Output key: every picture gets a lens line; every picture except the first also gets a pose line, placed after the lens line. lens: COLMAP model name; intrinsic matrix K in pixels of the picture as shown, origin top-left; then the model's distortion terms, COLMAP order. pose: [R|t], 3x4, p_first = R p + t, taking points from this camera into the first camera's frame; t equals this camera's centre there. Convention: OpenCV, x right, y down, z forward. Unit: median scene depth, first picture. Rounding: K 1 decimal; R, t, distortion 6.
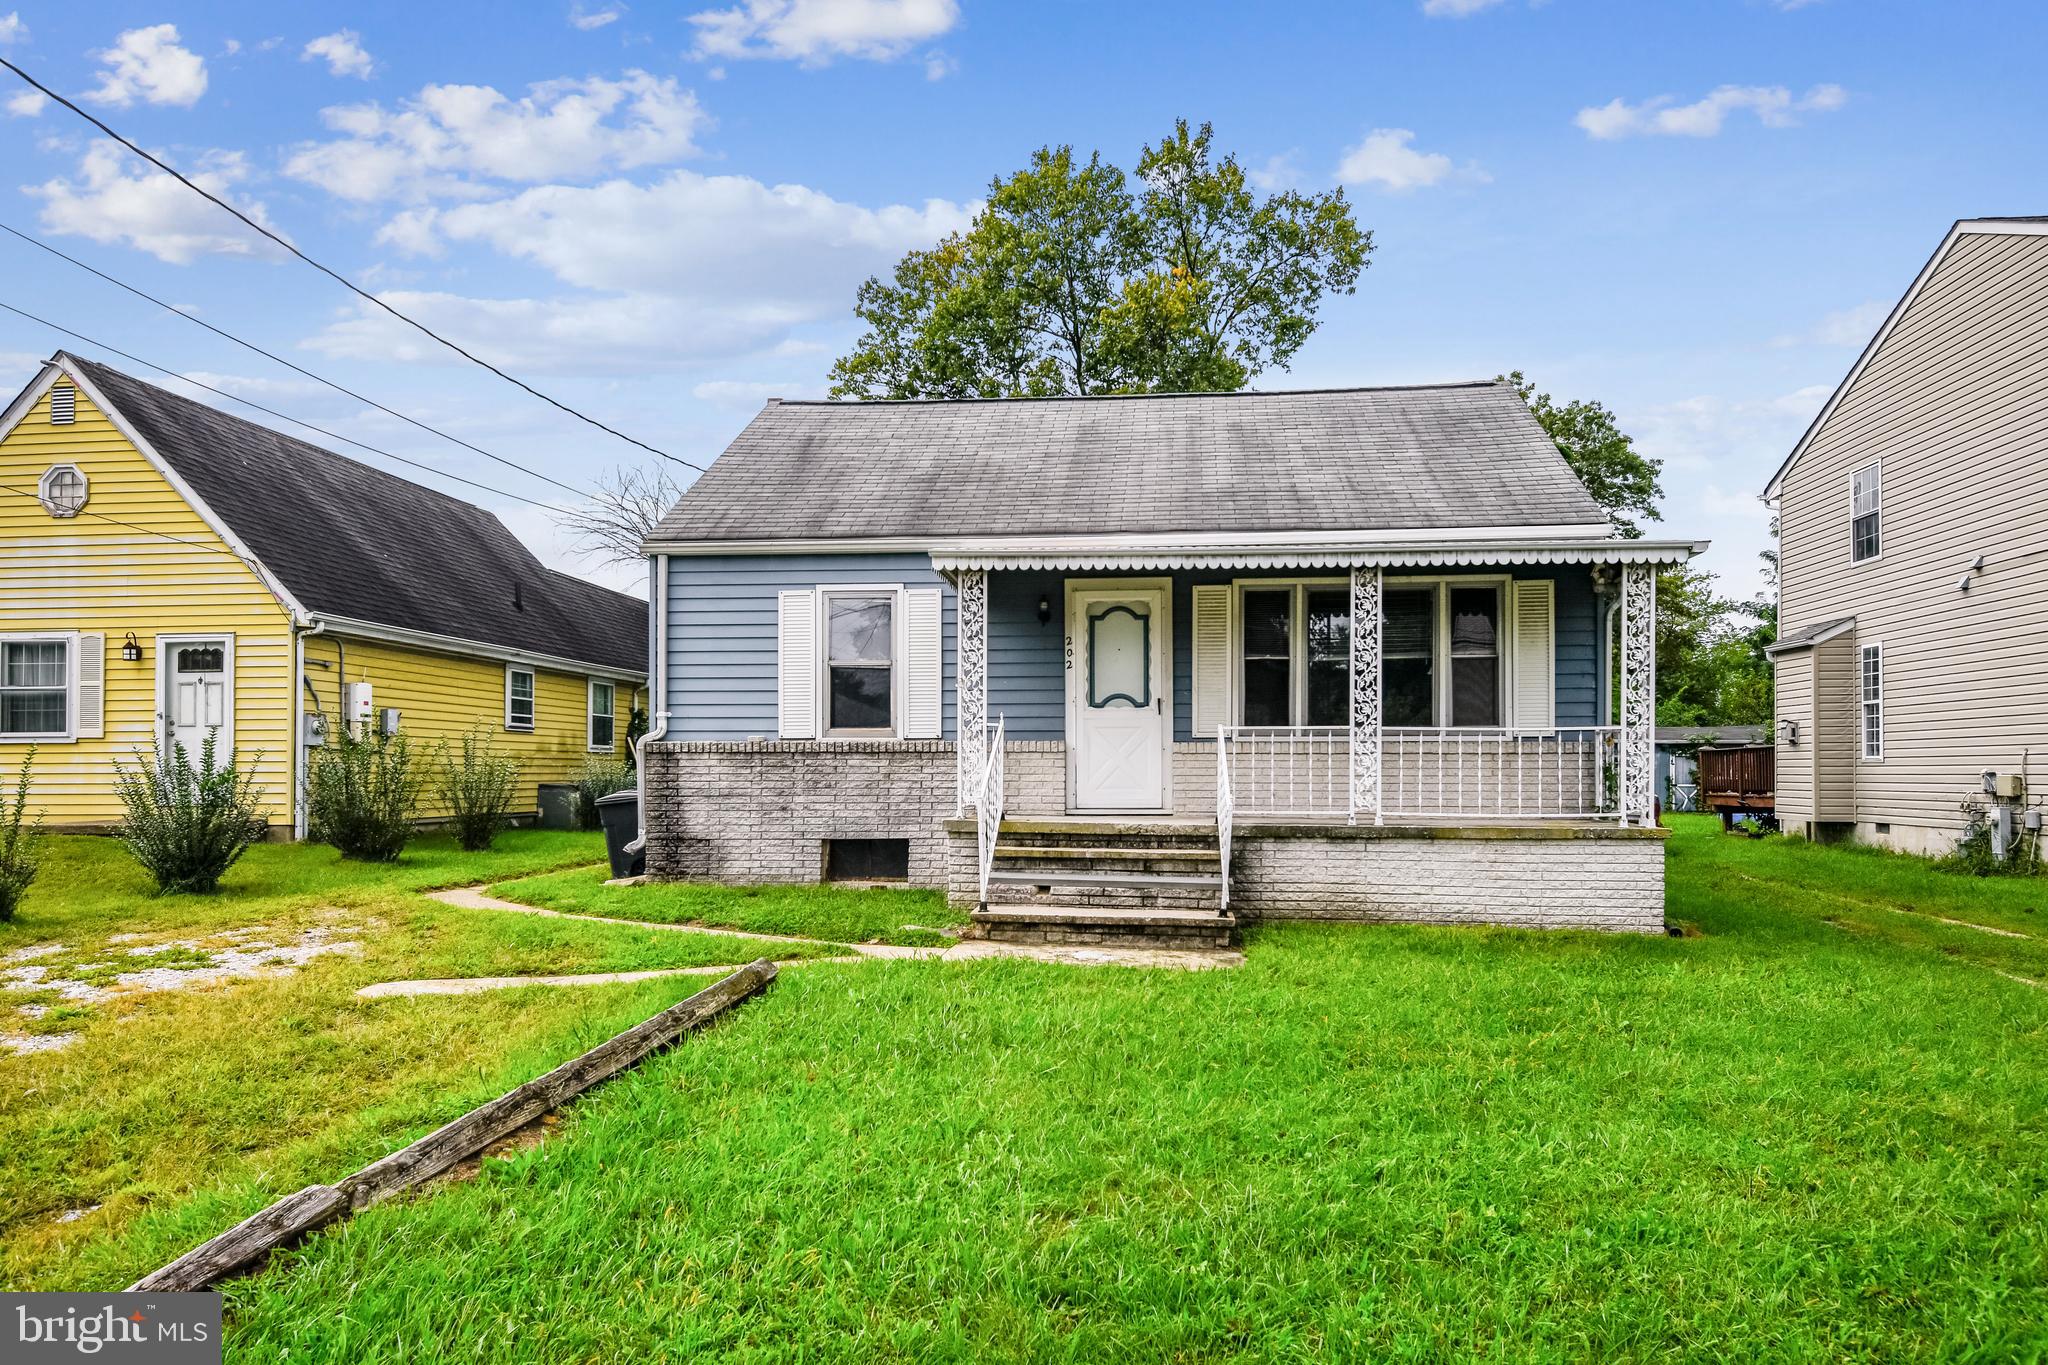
lens RADIAL K [[1317.0, 0, 1011.8], [0, 1317.0, 758.6], [0, 0, 1]] dist [0.019114, -0.003553]
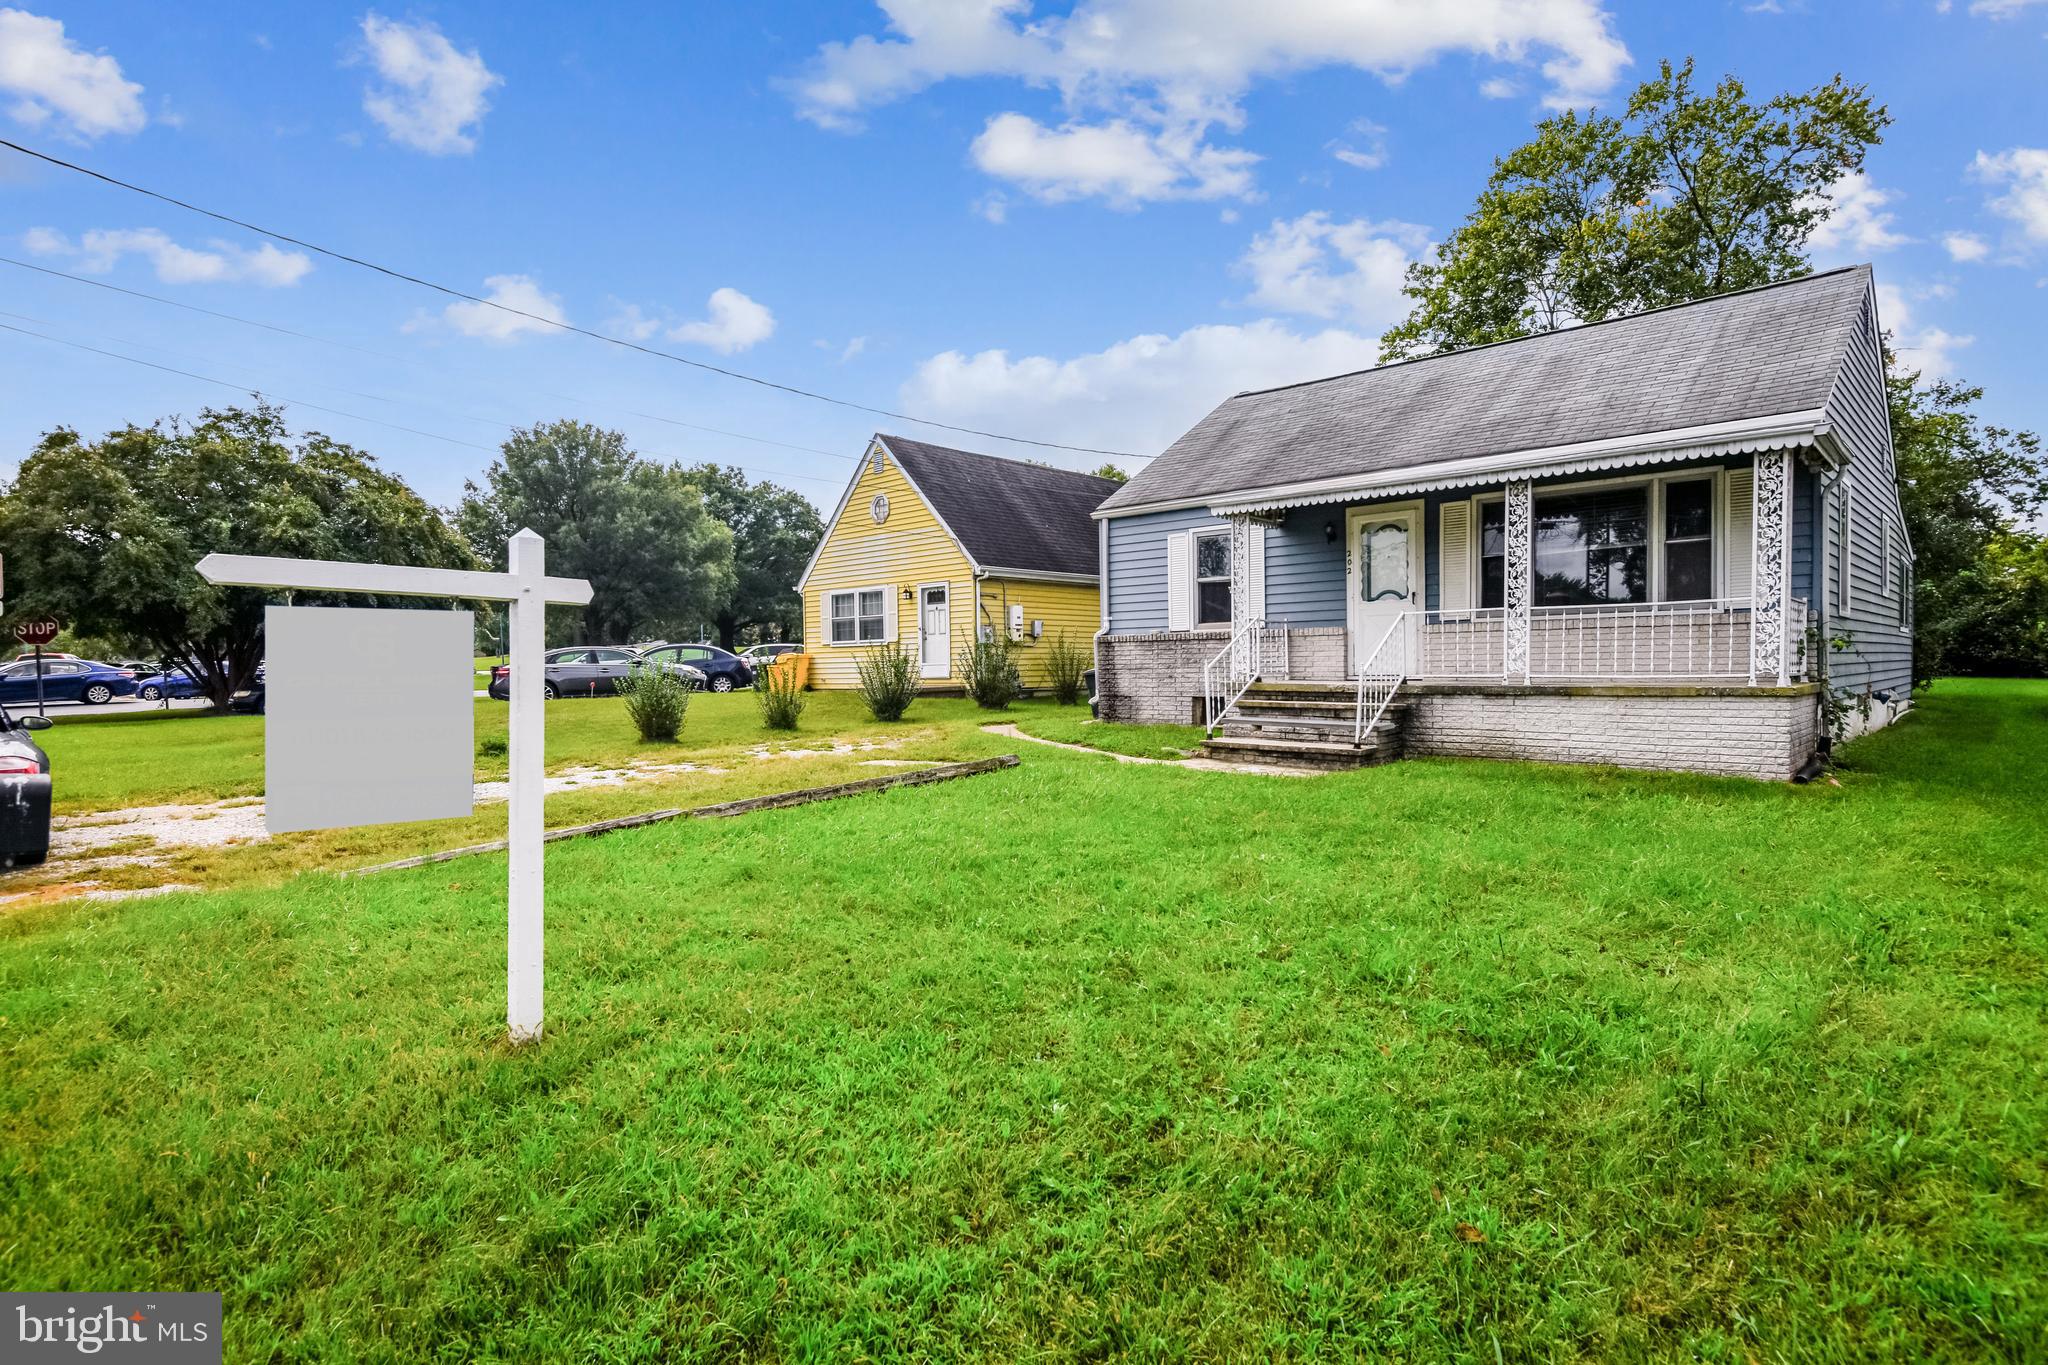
lens RADIAL K [[1032.6, 0, 1022.1], [0, 1032.6, 692.5], [0, 0, 1]] dist [0.018240, -0.010583]
pose [[0.806437, 0.004174, -0.591305, 0.402298], [0.019496, 0.999244, 0.033643, 0.012450], [0.590998, -0.038659, 0.805746, -0.074313]]
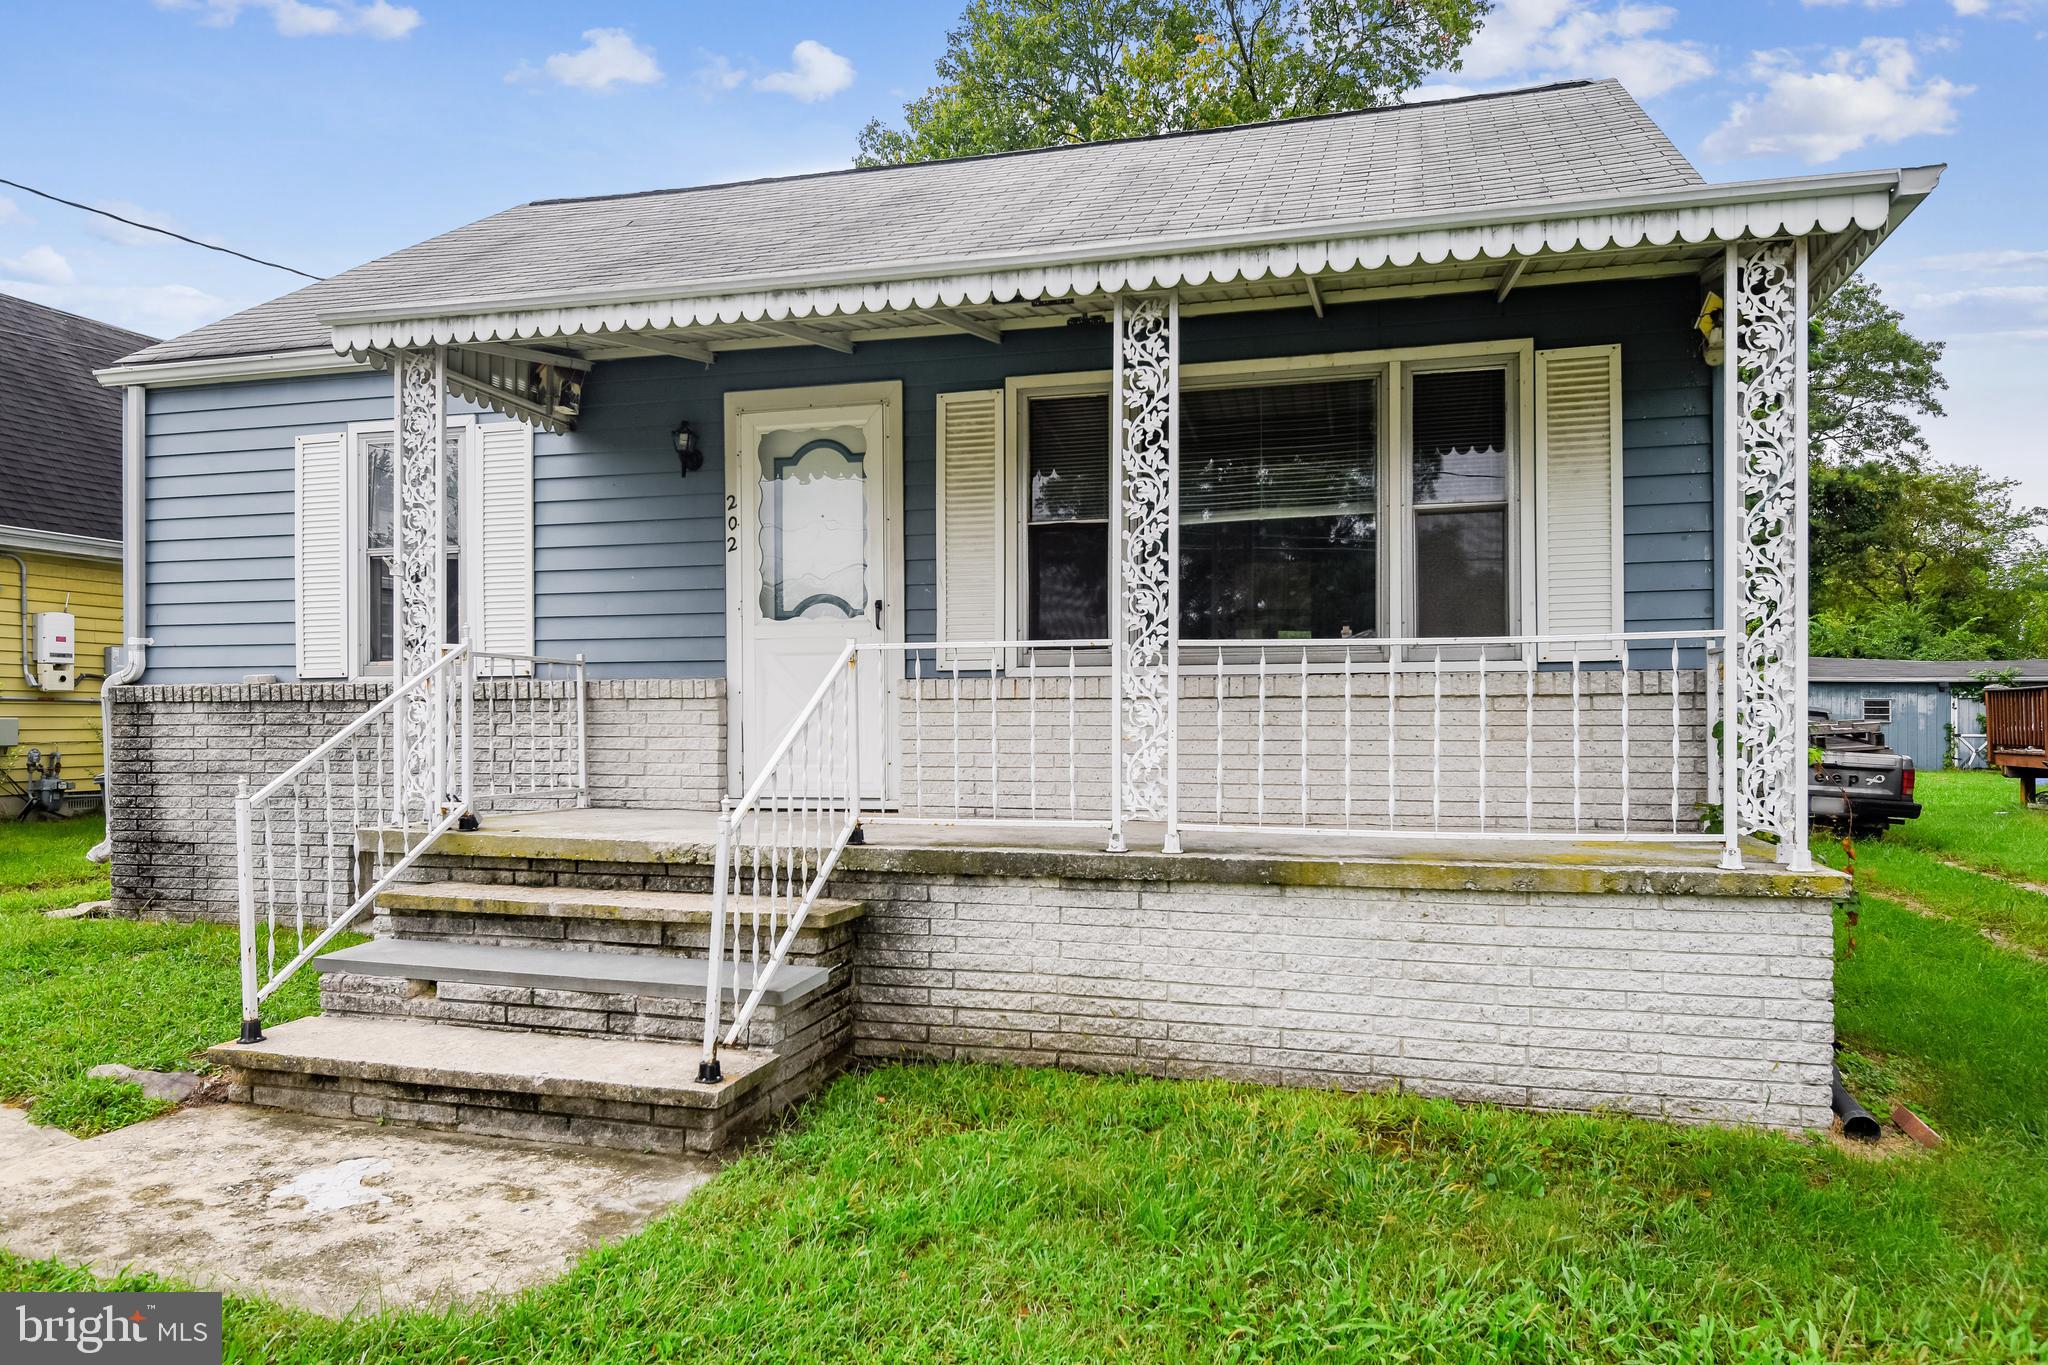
lens RADIAL K [[1321.8, 0, 1027.4], [0, 1321.8, 703.5], [0, 0, 1]] dist [0.021134, -0.015209]
pose [[0.988344, -0.005509, -0.152140, 0.253004], [0.005363, 0.999985, -0.001370, -0.001058], [0.152145, 0.000538, 0.988358, 0.451944]]
